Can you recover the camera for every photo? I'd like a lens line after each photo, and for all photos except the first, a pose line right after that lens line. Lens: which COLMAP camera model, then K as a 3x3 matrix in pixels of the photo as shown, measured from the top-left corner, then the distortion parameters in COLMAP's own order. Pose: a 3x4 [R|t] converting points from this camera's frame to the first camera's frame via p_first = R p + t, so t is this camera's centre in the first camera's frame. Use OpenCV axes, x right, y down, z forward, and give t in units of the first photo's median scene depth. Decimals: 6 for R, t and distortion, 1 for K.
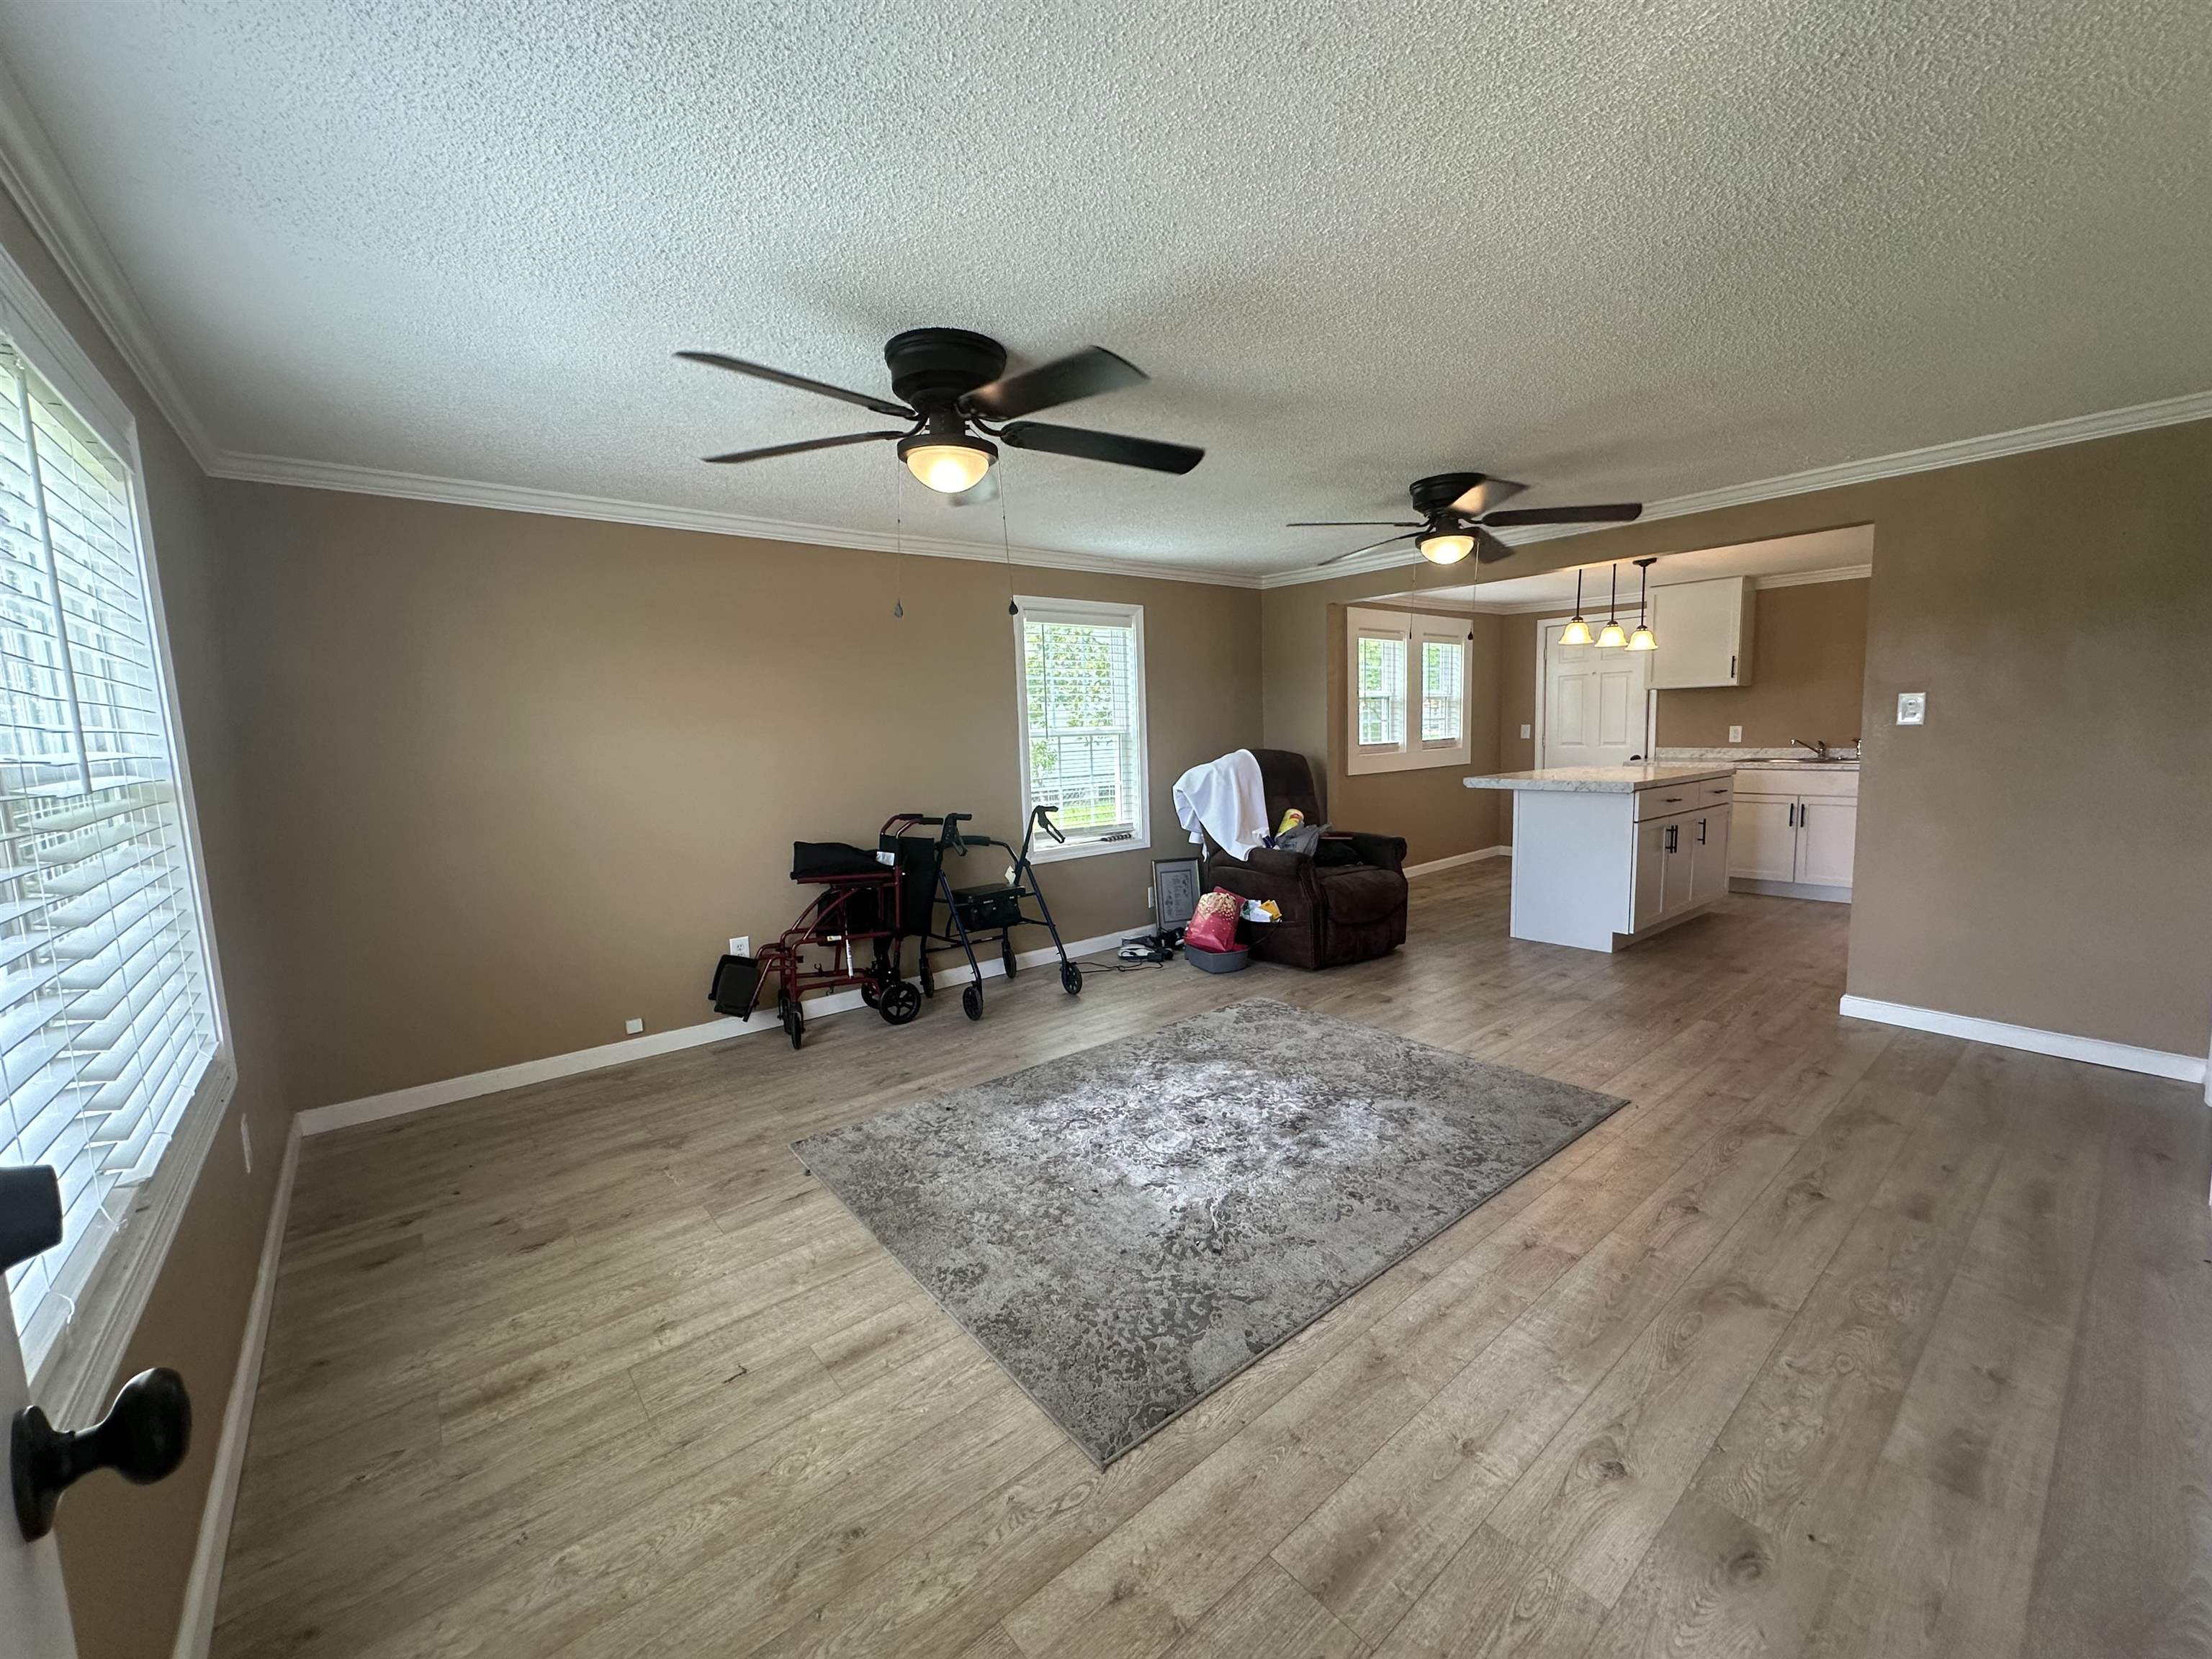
lens RADIAL K [[886.0, 0, 1106.0], [0, 886.0, 829.5], [0, 0, 1]] dist [-0.000650, 0.000154]
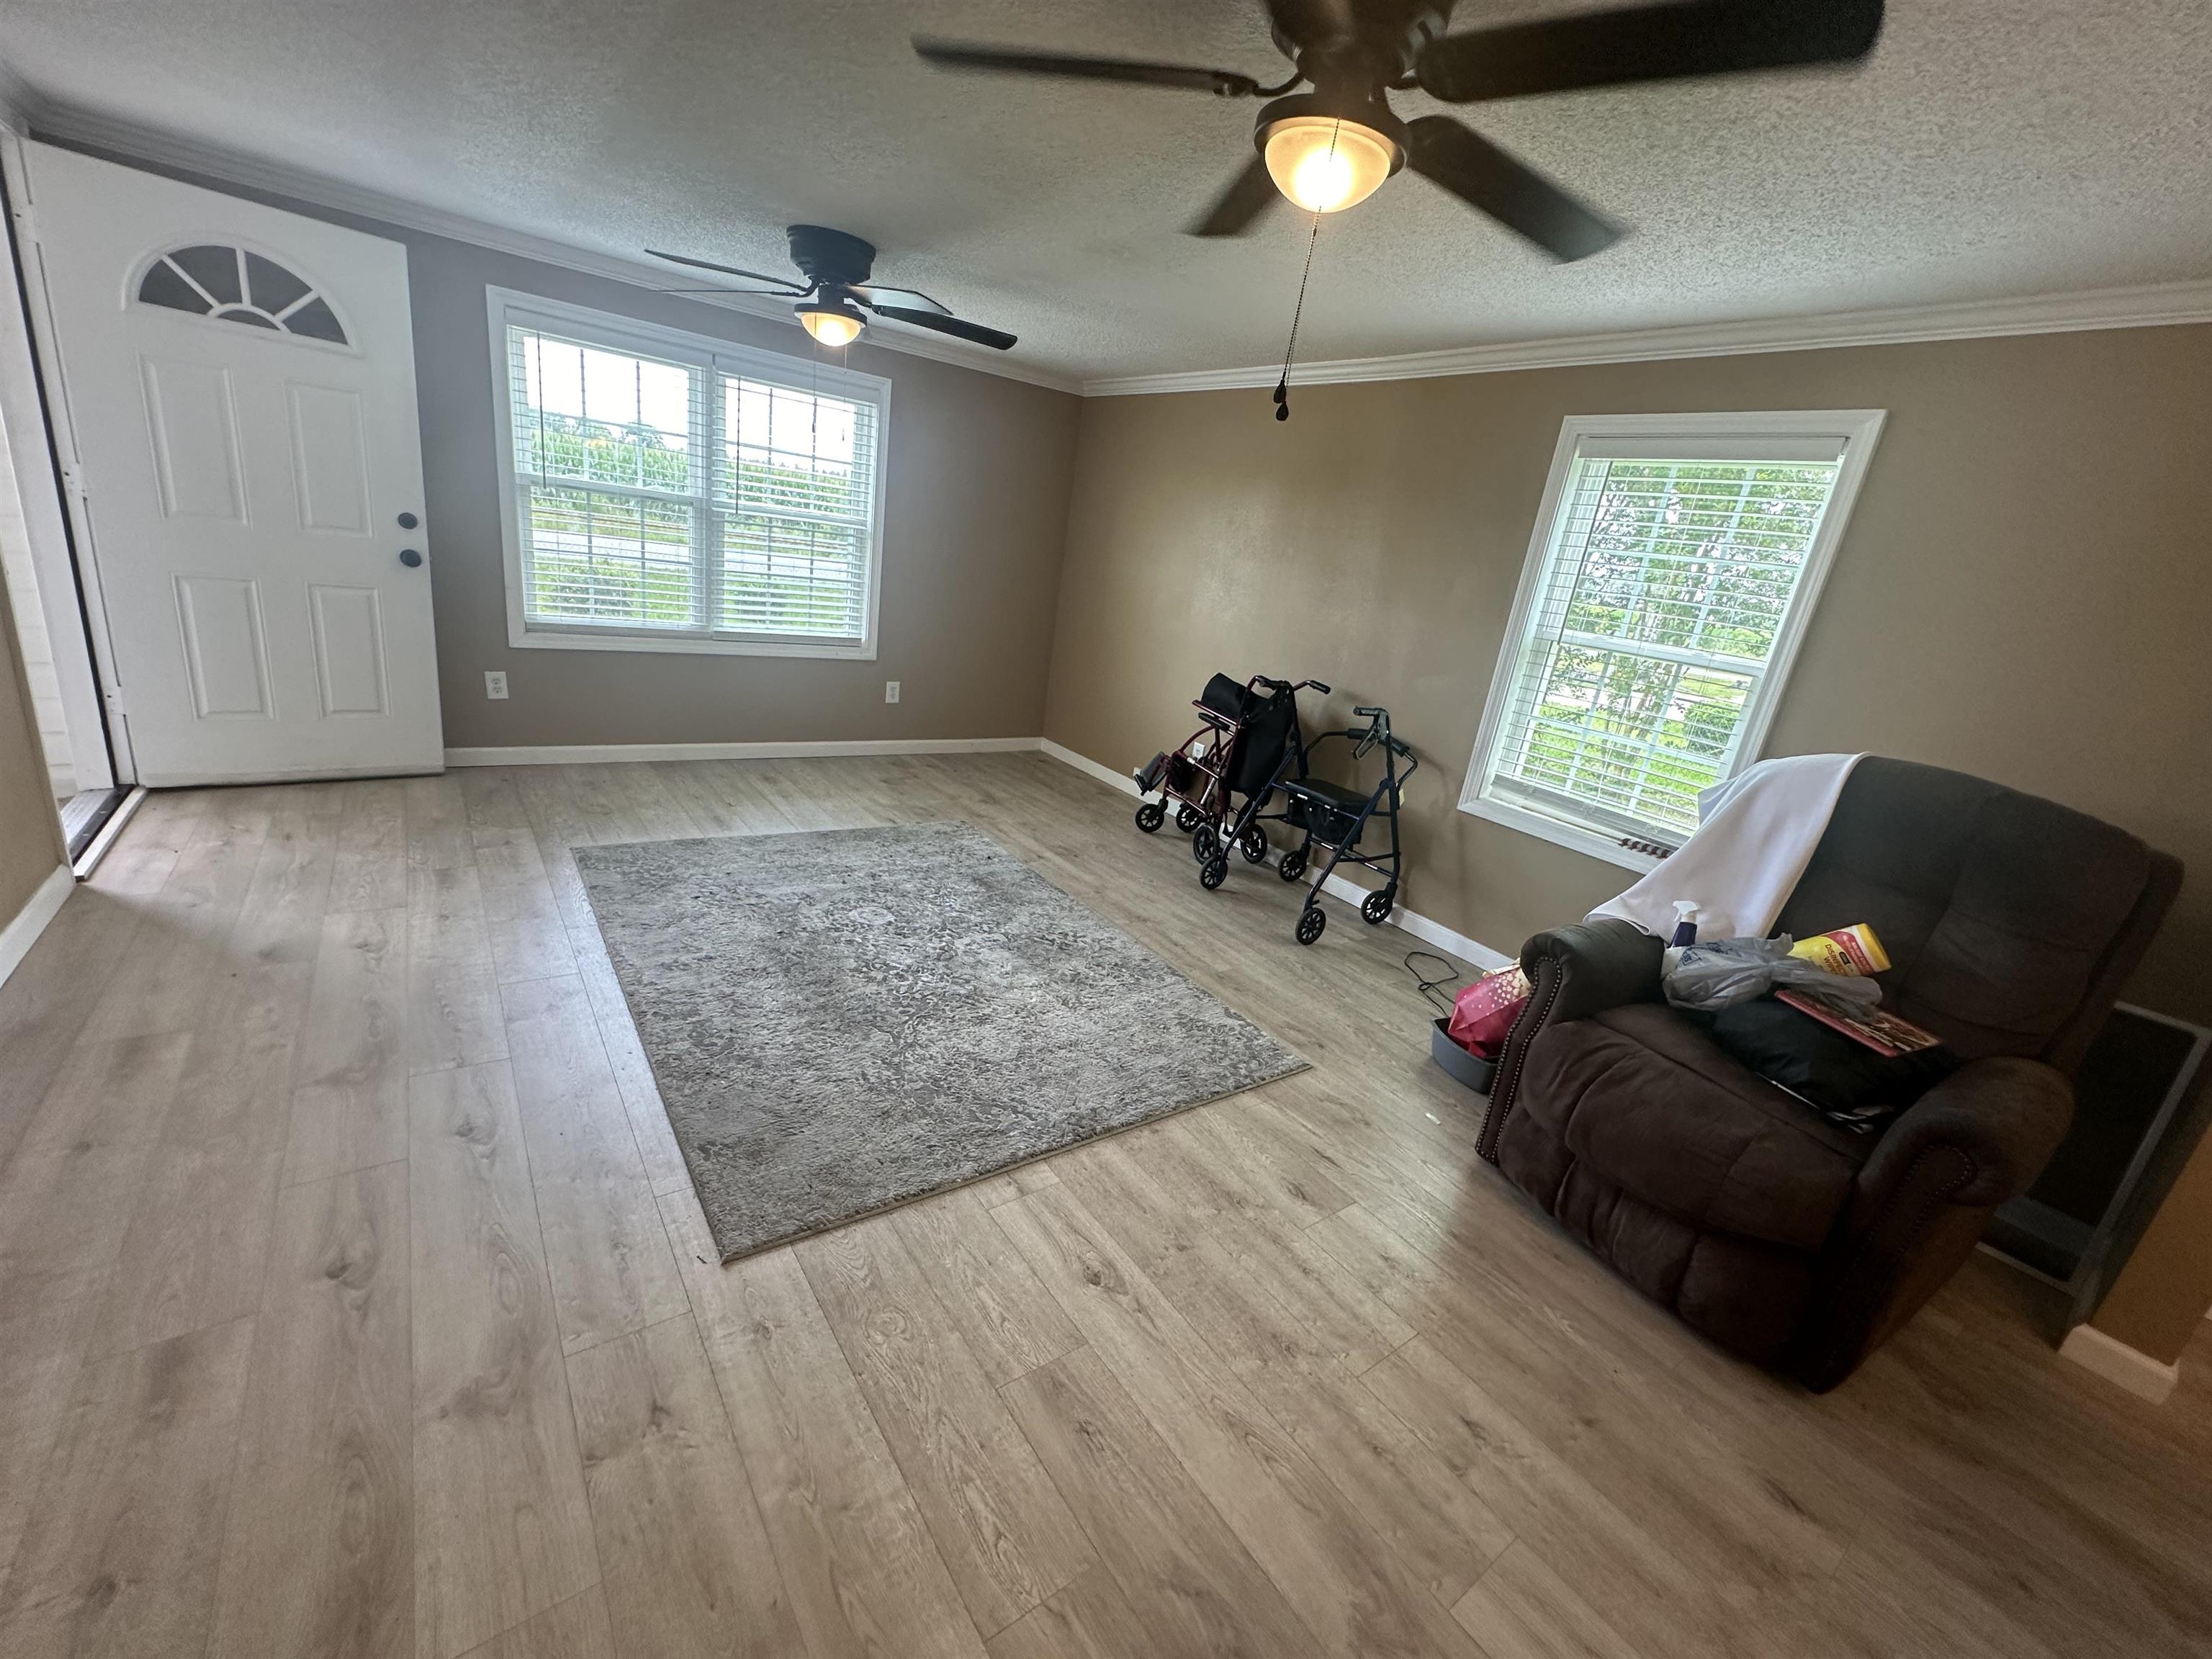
lens RADIAL K [[886.0, 0, 1106.0], [0, 886.0, 829.5], [0, 0, 1]] dist [-0.000650, 0.000154]
pose [[-0.059946, 0.328518, -0.942594, 0.987120], [-0.249732, 0.909326, 0.332805, -0.181793], [0.966458, 0.255346, 0.027531, 1.118925]]
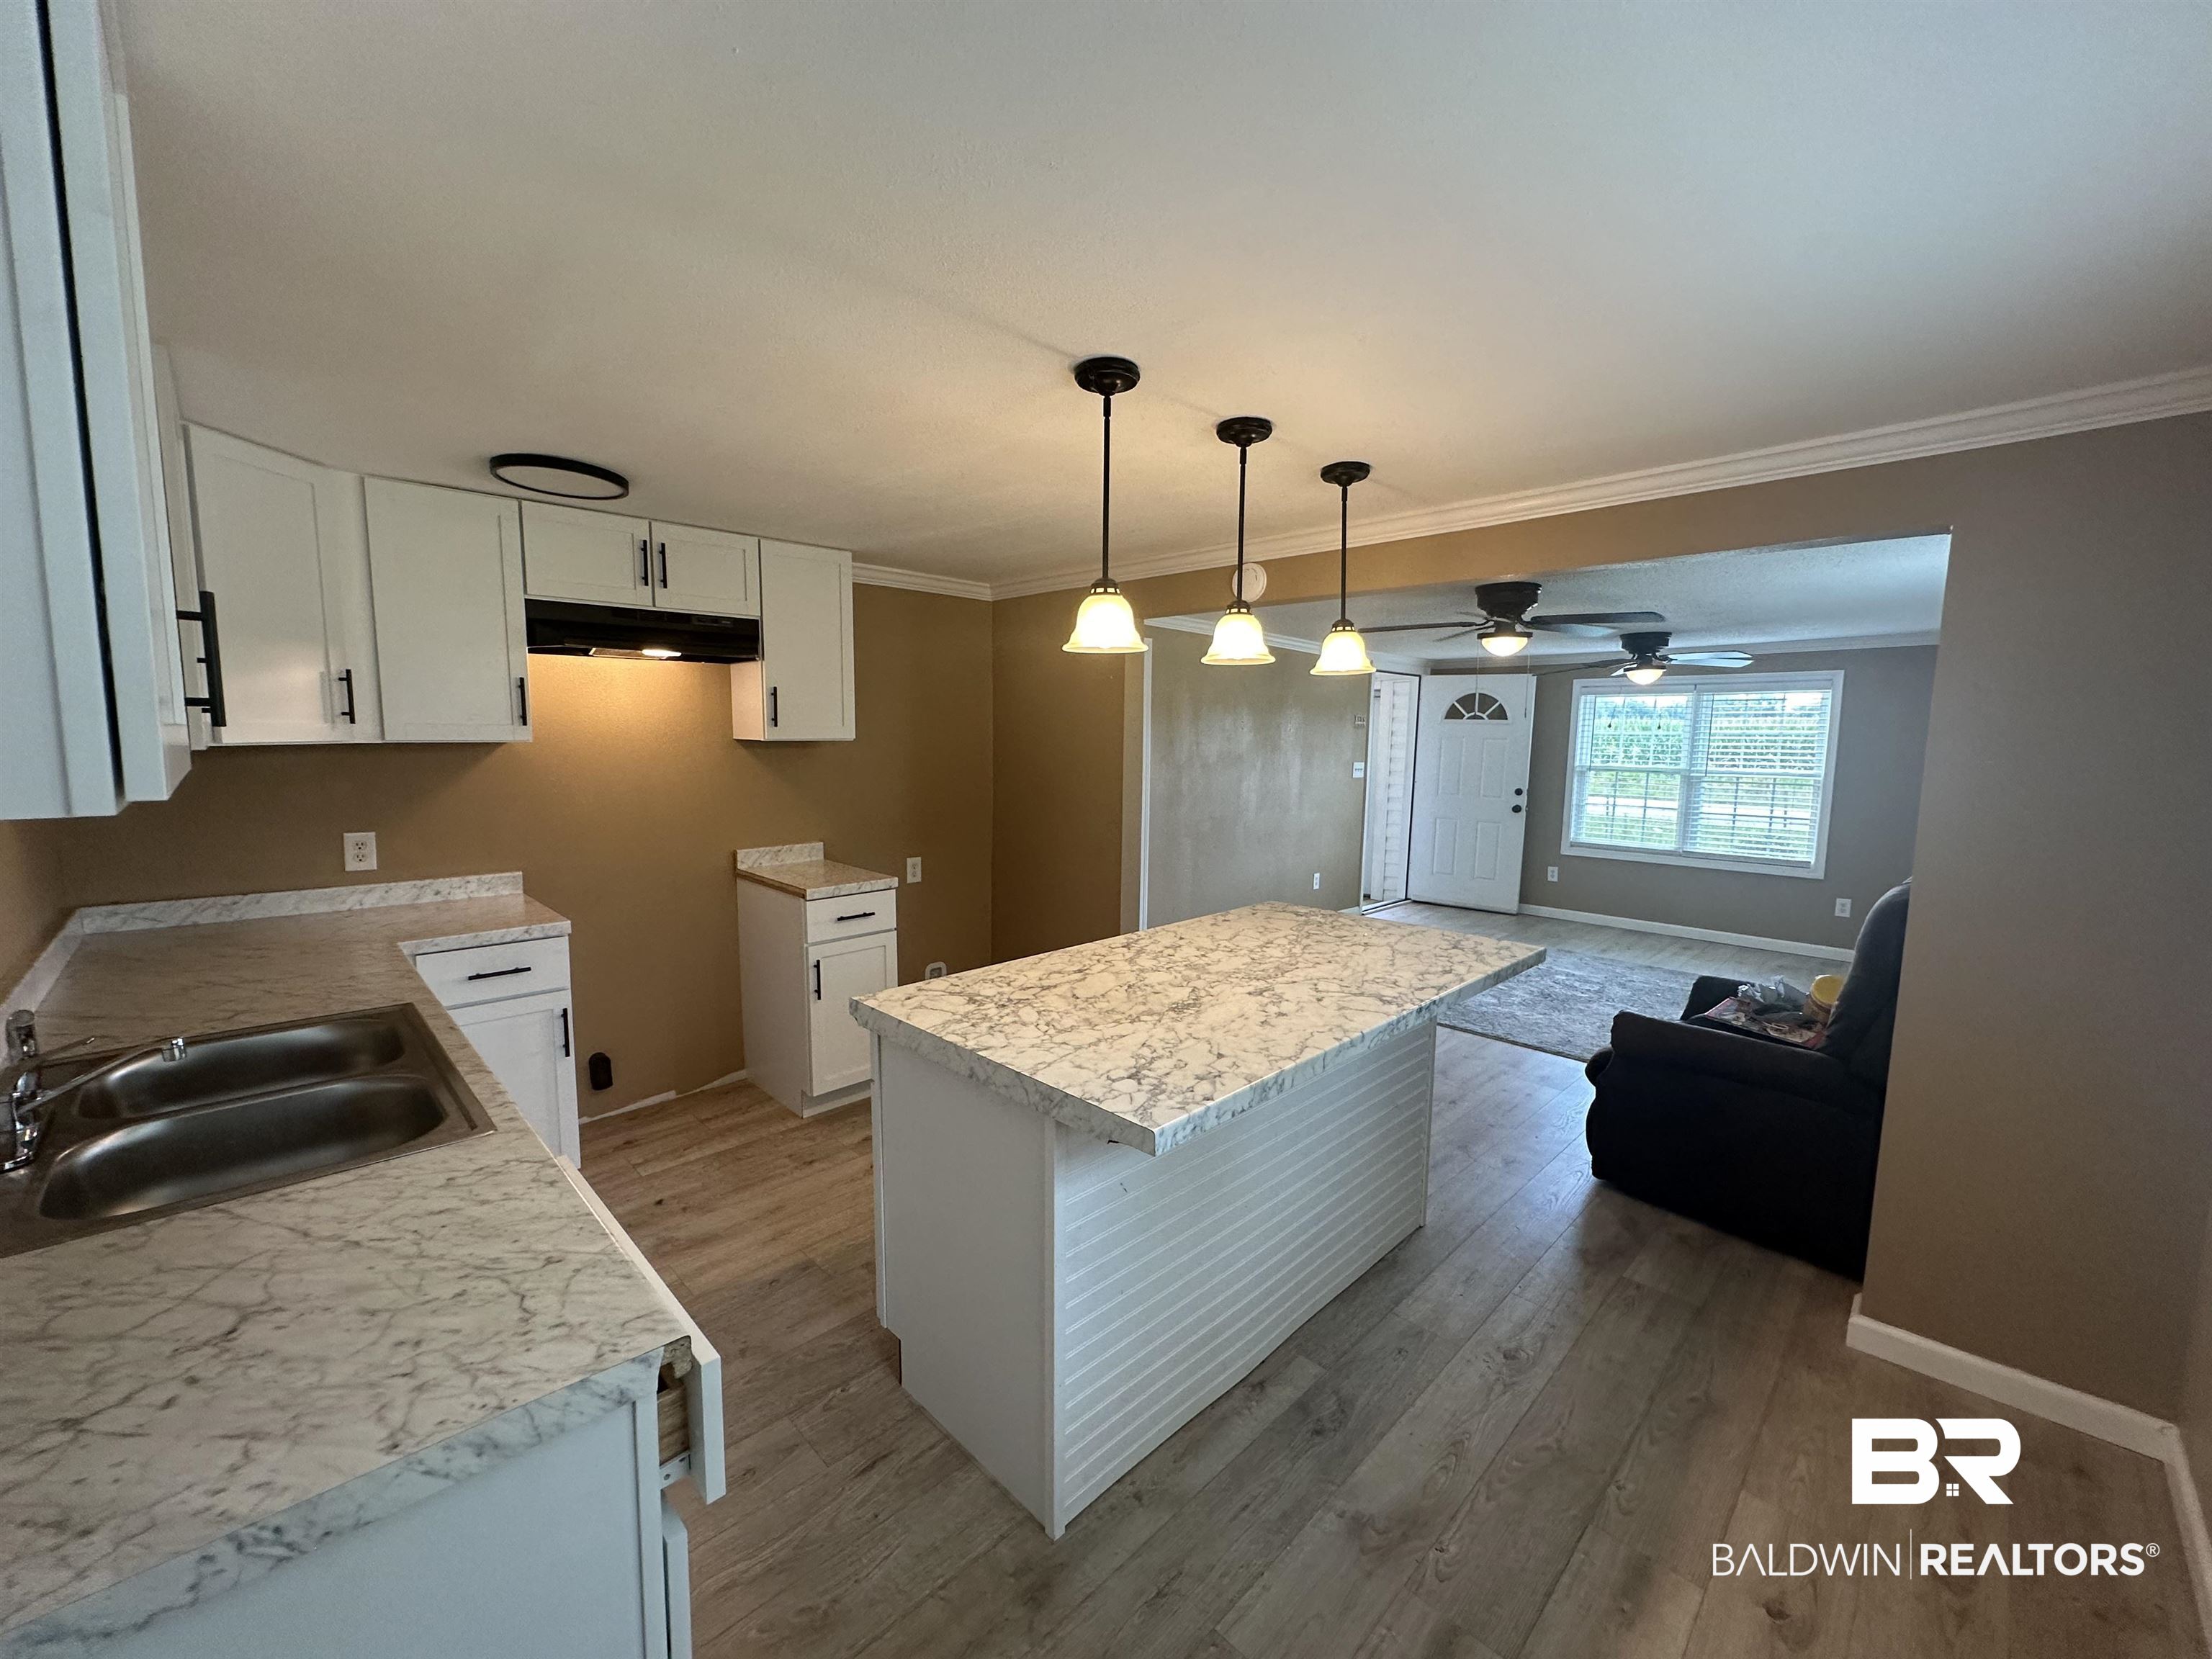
lens RADIAL K [[886.0, 0, 1106.0], [0, 886.0, 829.5], [0, 0, 1]] dist [-0.000650, 0.000154]
pose [[-0.995299, 0.028720, -0.092494, 1.188993], [0.007009, 0.973877, 0.226969, -0.401294], [0.096596, 0.225254, -0.969500, 2.469913]]
